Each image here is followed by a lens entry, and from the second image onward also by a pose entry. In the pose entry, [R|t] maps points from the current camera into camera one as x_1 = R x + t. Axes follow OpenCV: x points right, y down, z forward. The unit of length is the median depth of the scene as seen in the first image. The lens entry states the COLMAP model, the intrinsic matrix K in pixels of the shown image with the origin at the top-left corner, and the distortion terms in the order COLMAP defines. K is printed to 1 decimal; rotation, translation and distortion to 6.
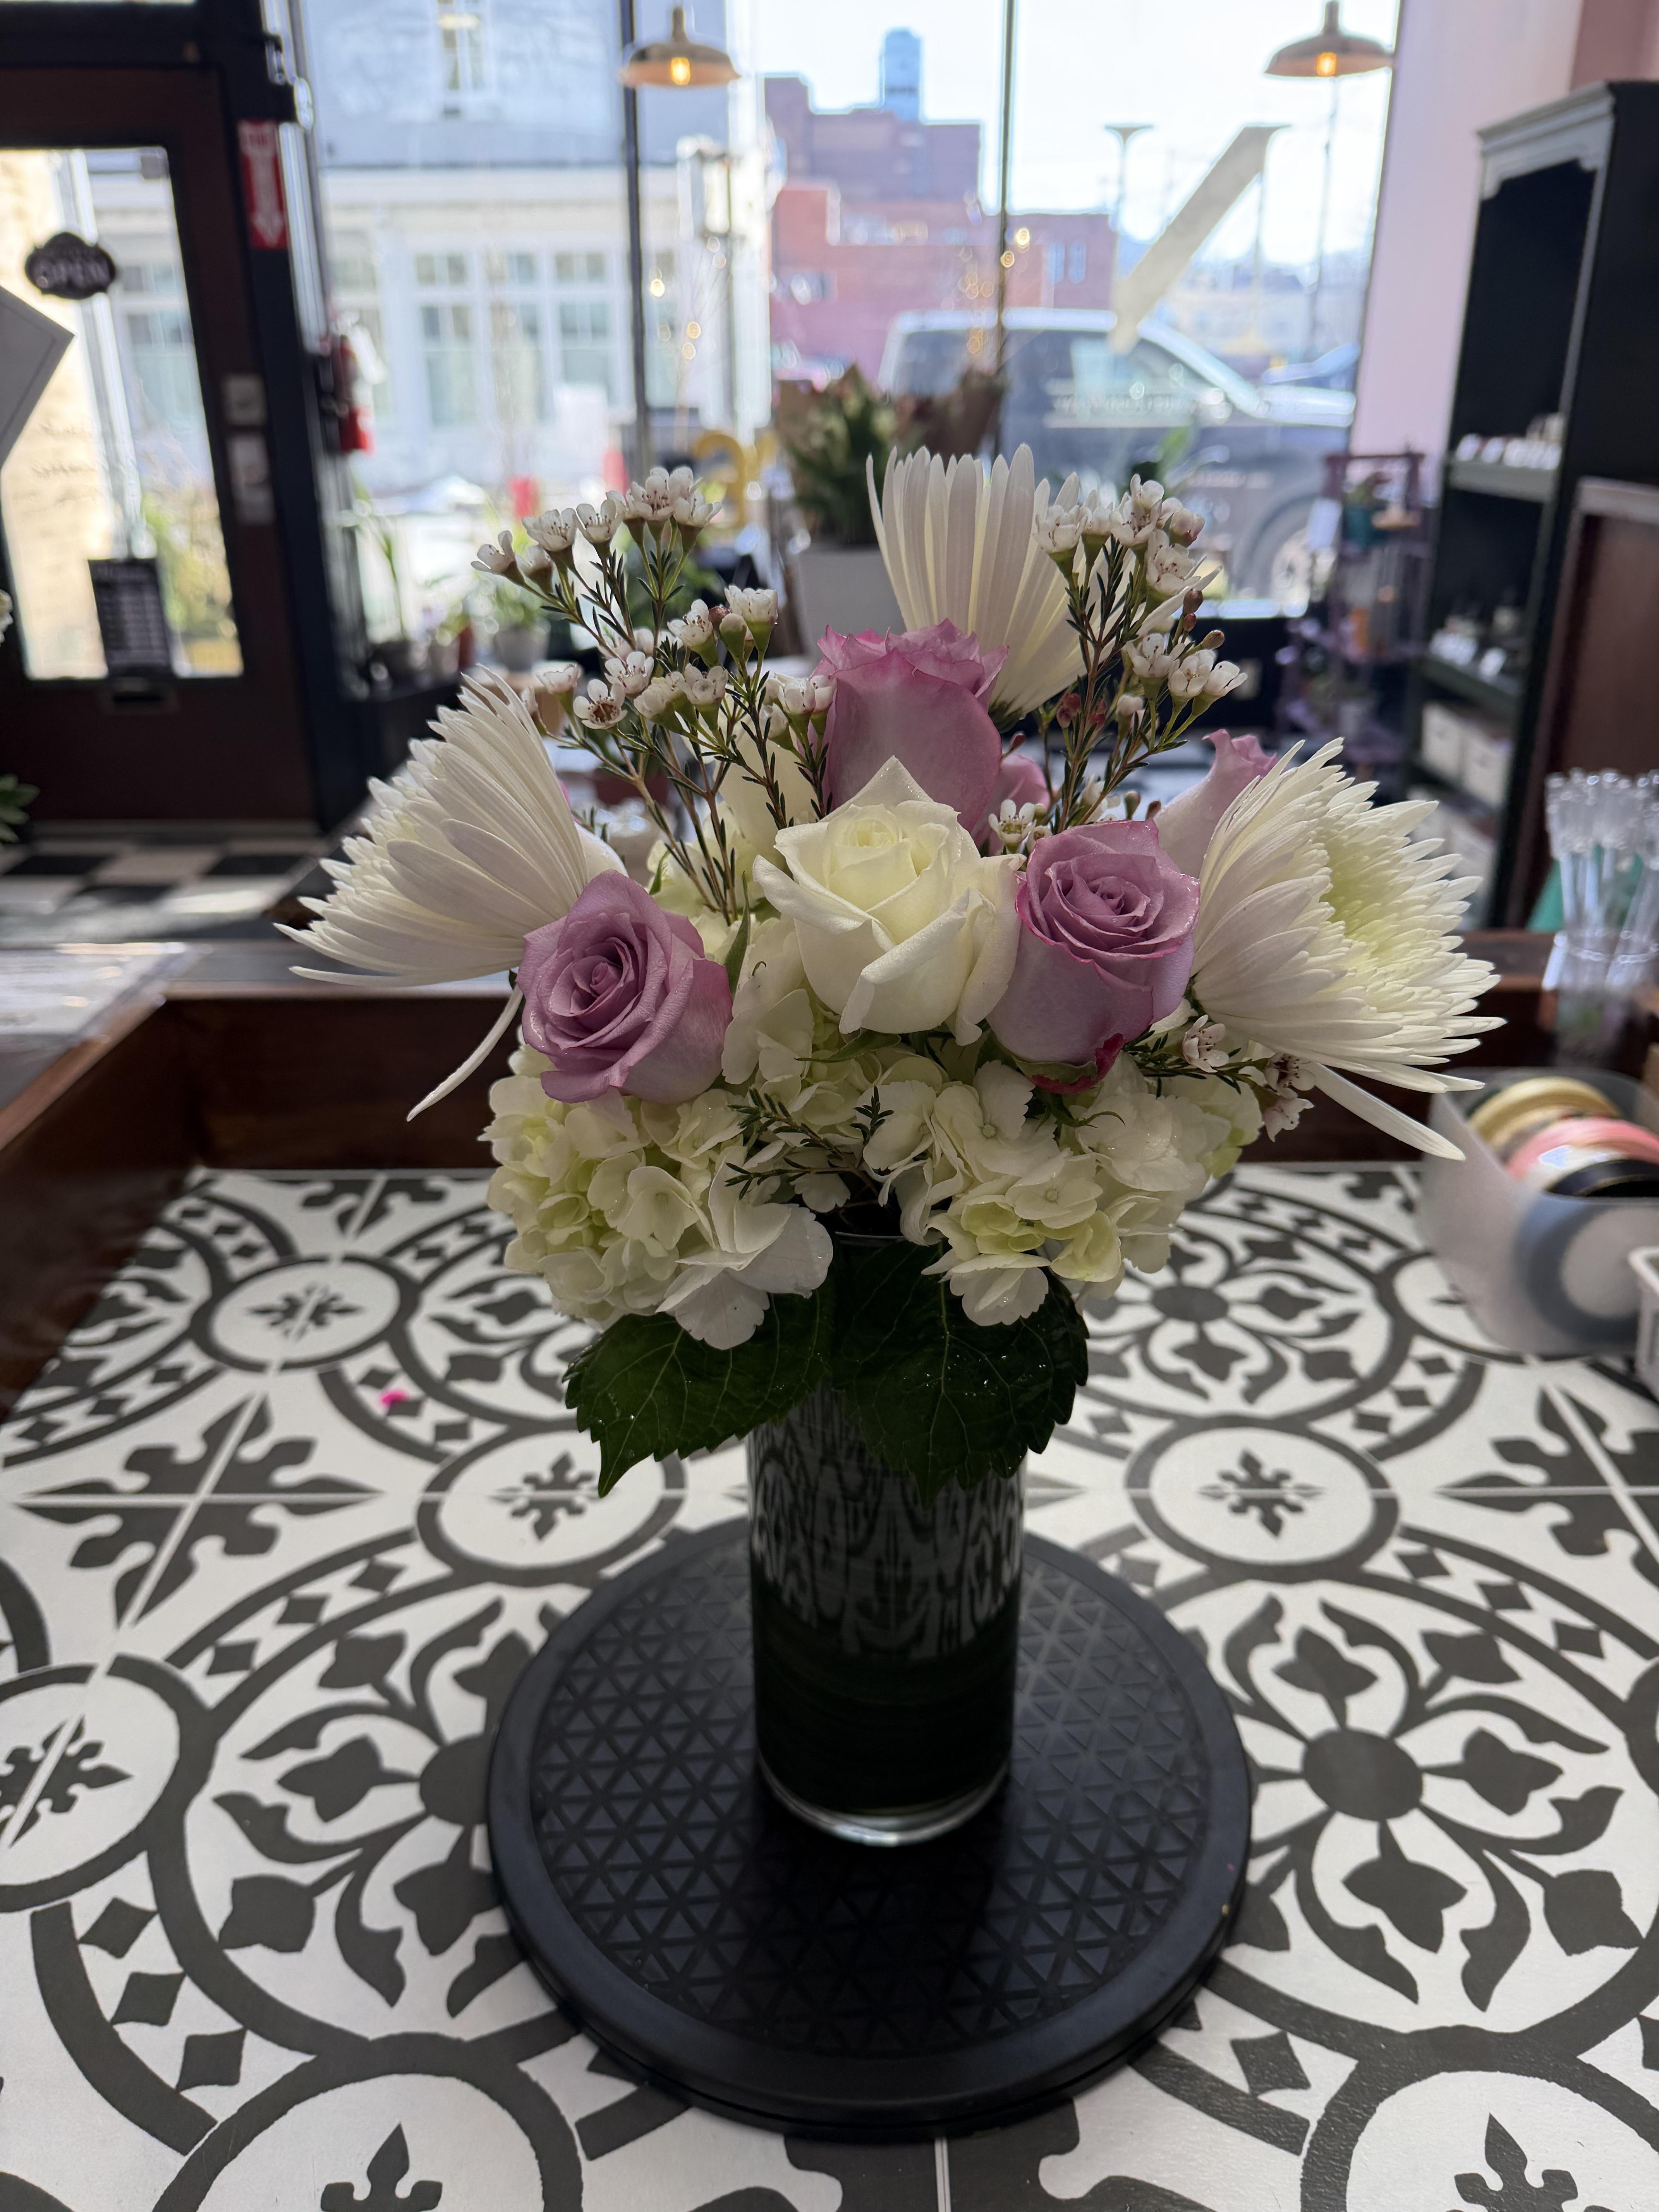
lens RADIAL K [[1643.3, 0, 818.1], [0, 1643.3, 1134.9], [0, 0, 1]] dist [-0.030183, 0.005560]
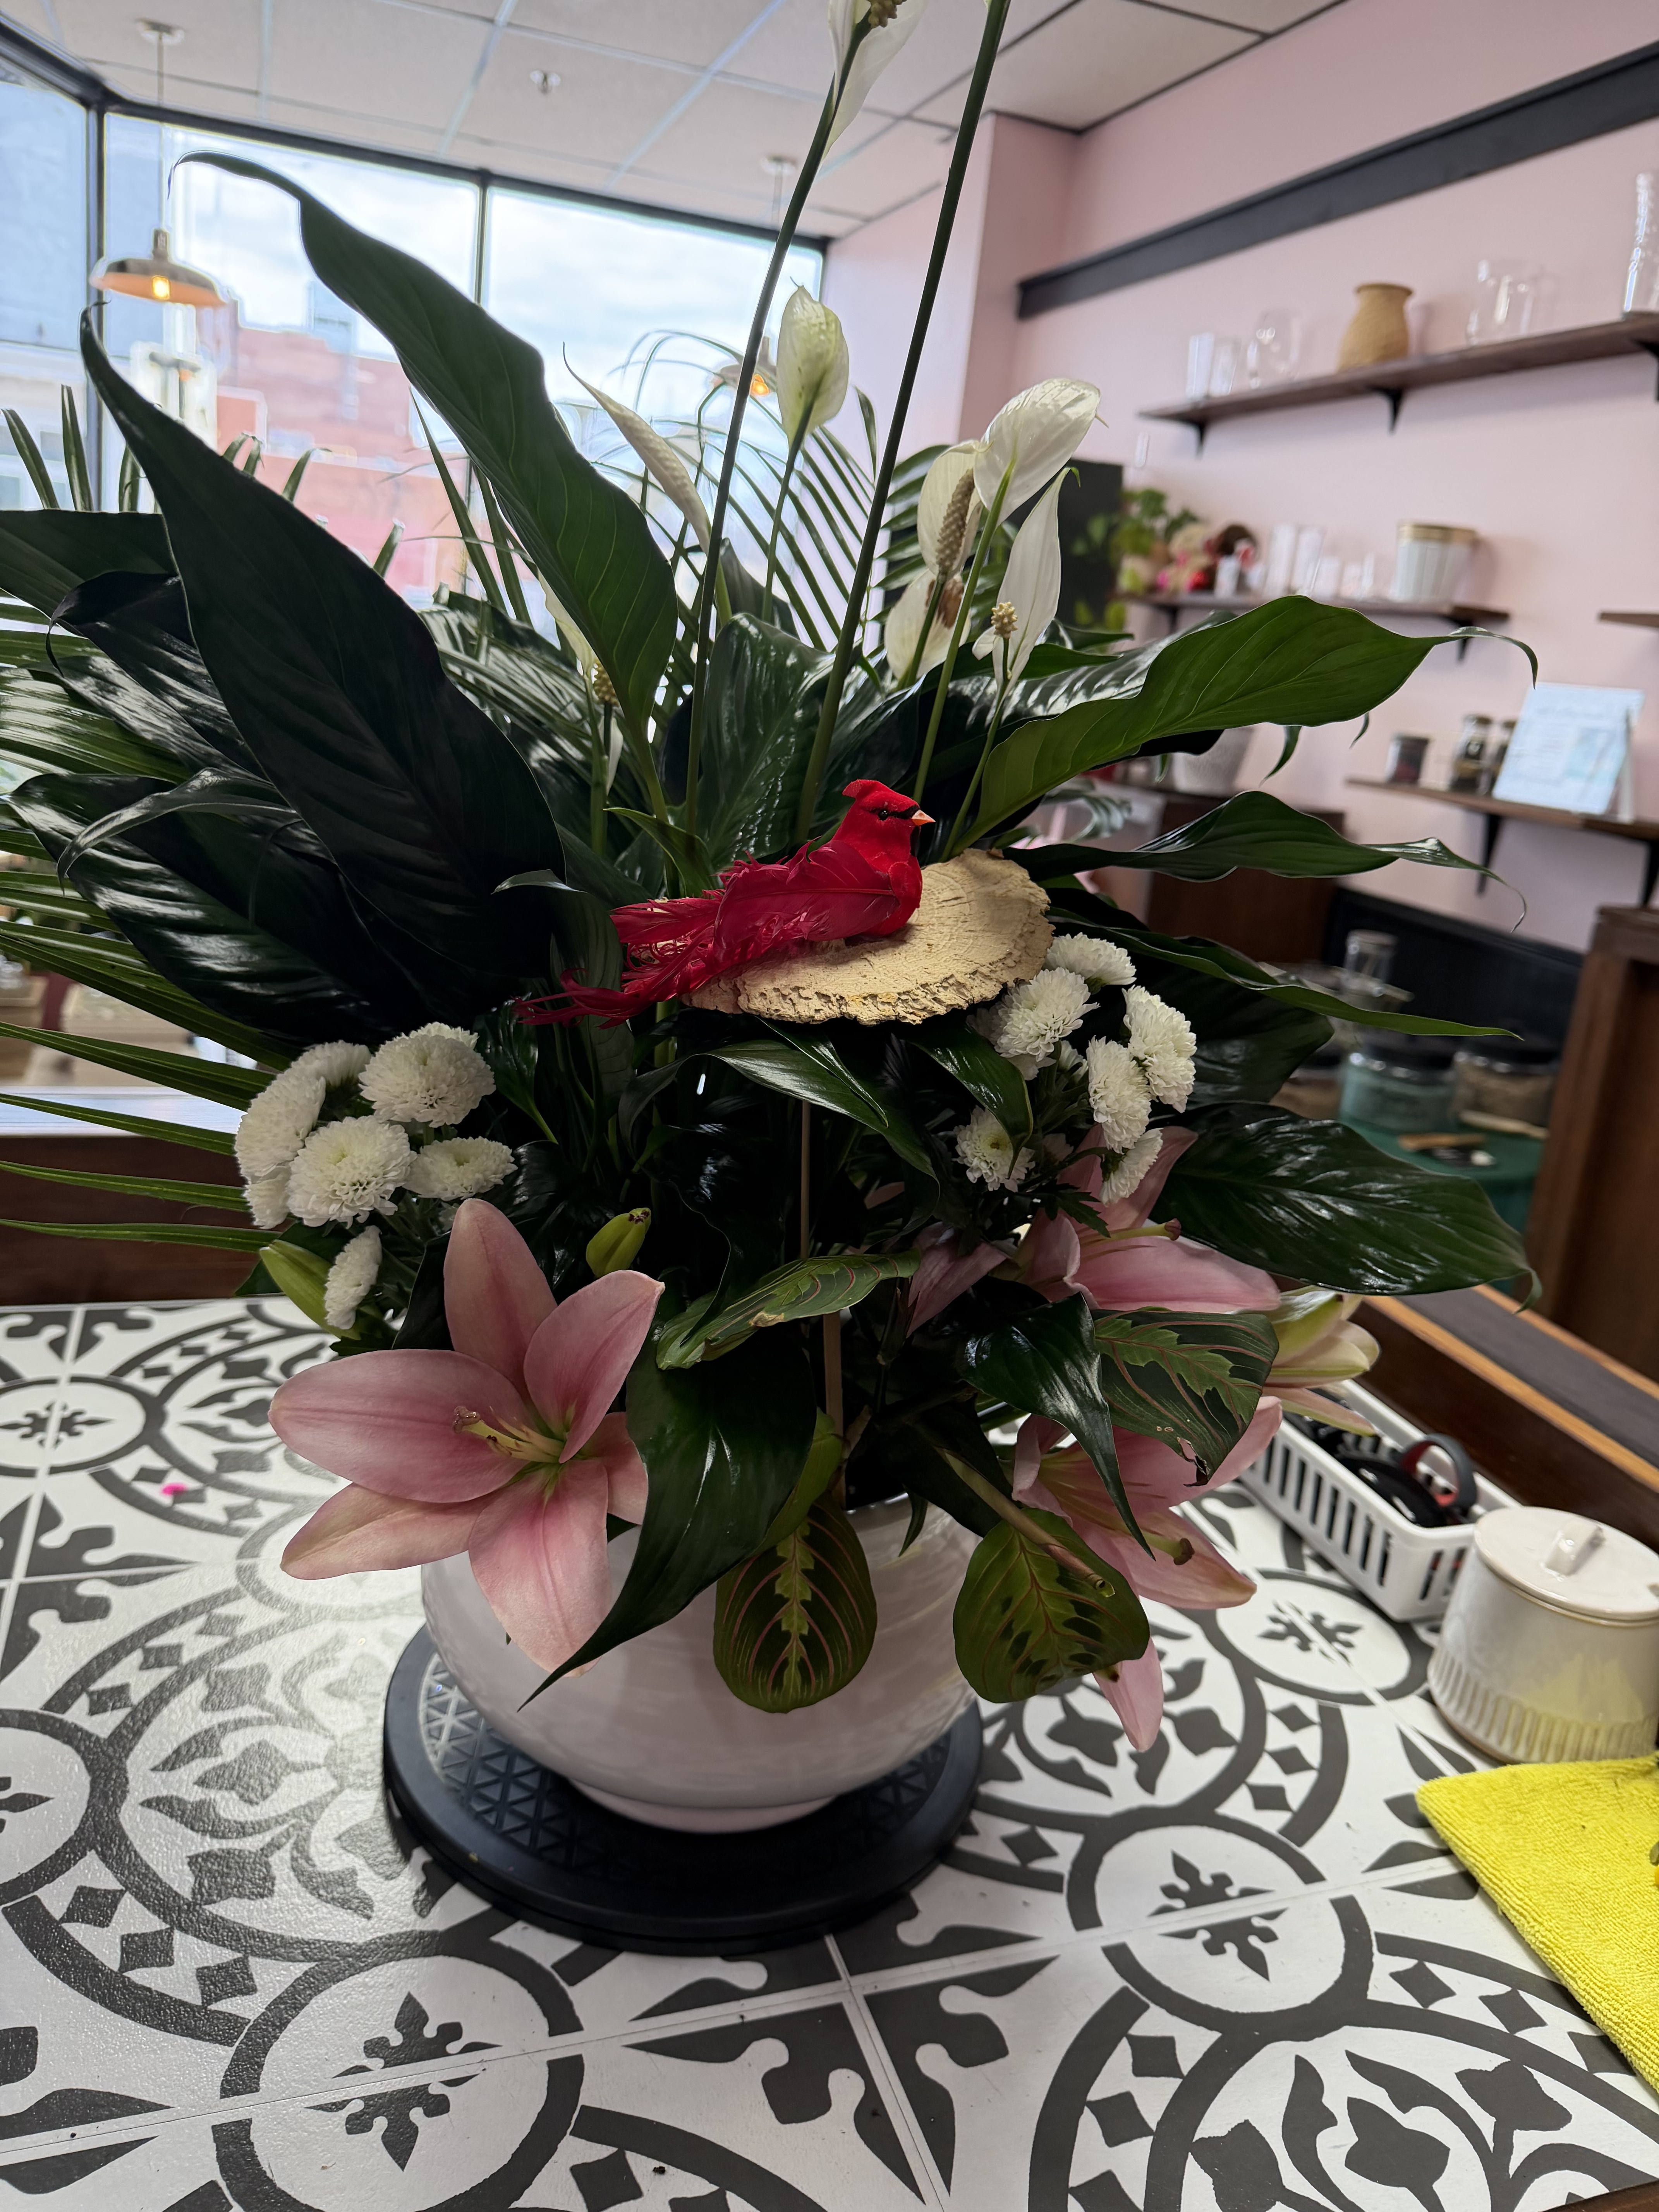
lens RADIAL K [[1643.3, 0, 862.5], [0, 1643.3, 1126.3], [0, 0, 1]] dist [-0.030183, 0.005560]
pose [[0.929689, 0.008638, 0.368243, -0.276720], [0.039608, 0.991584, -0.123255, 0.085560], [-0.366209, 0.129174, 0.921523, -0.243044]]
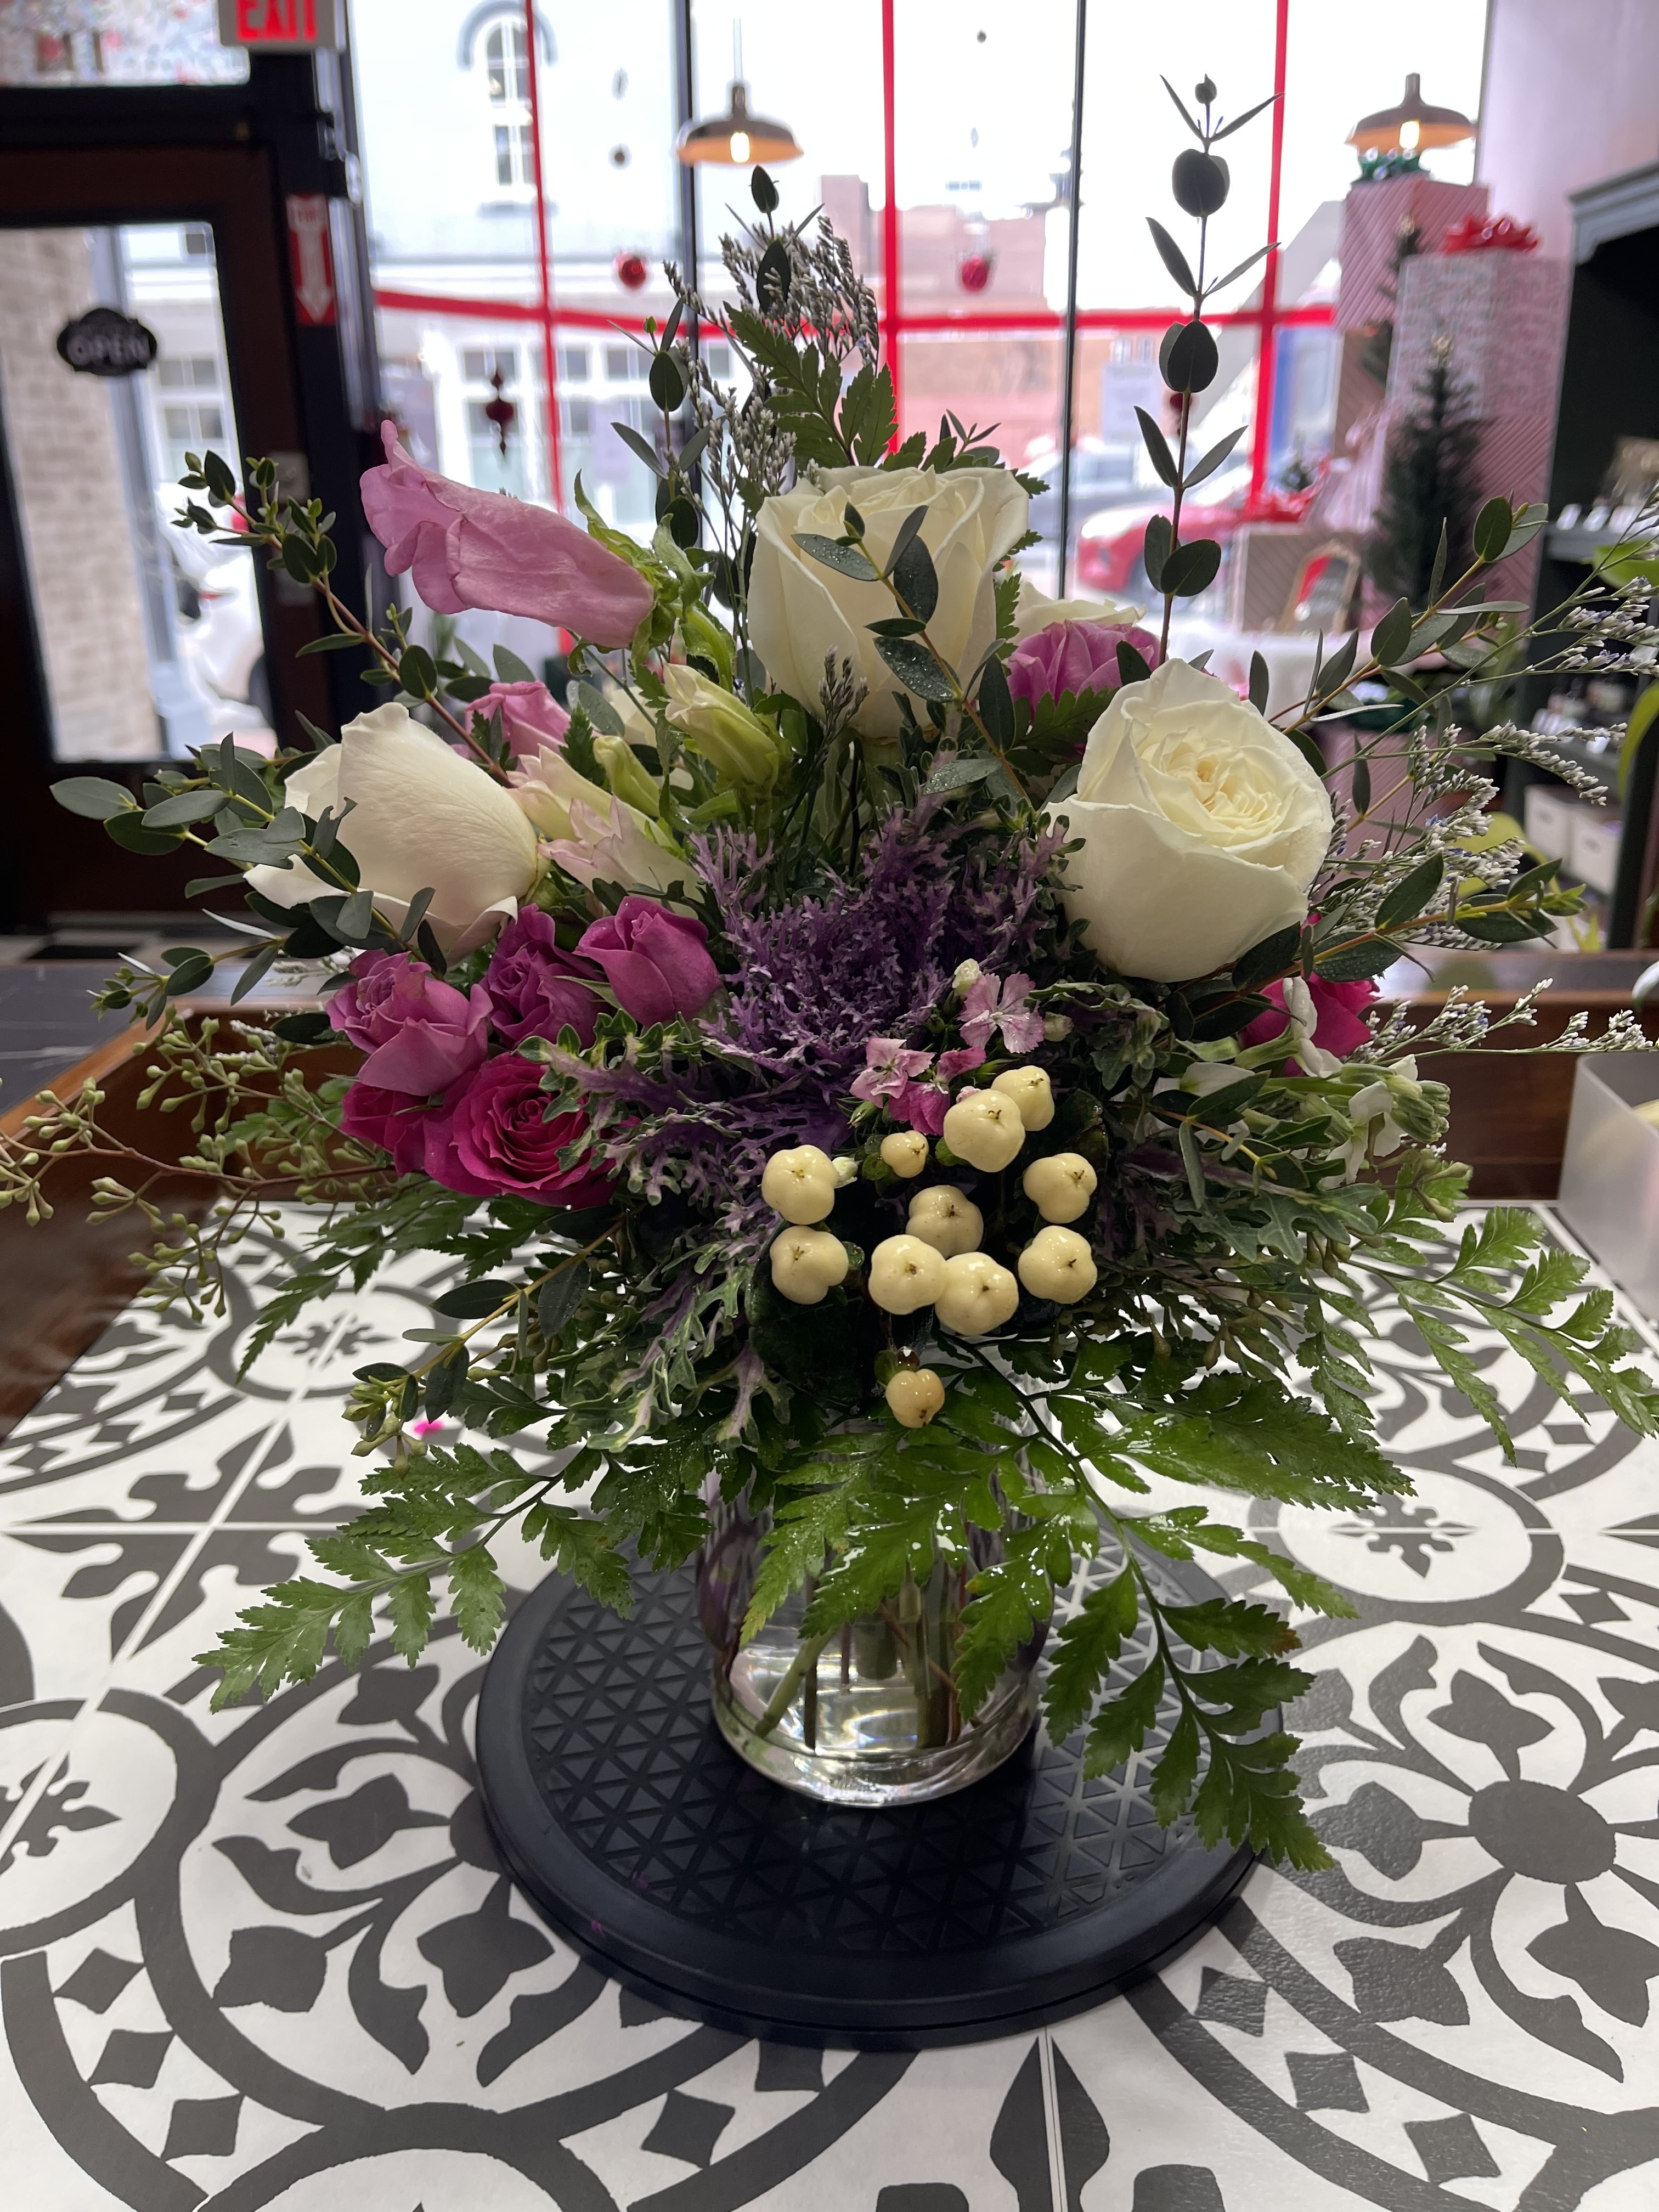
lens RADIAL K [[1728.8, 0, 831.4], [0, 1728.8, 1123.6], [0, 0, 1]] dist [0.075330, -0.127929]
pose [[0.999694, 0.003565, -0.024471, -0.016364], [-0.005574, 0.996573, -0.082524, 0.084731], [0.024093, 0.082635, 0.996289, 0.037350]]
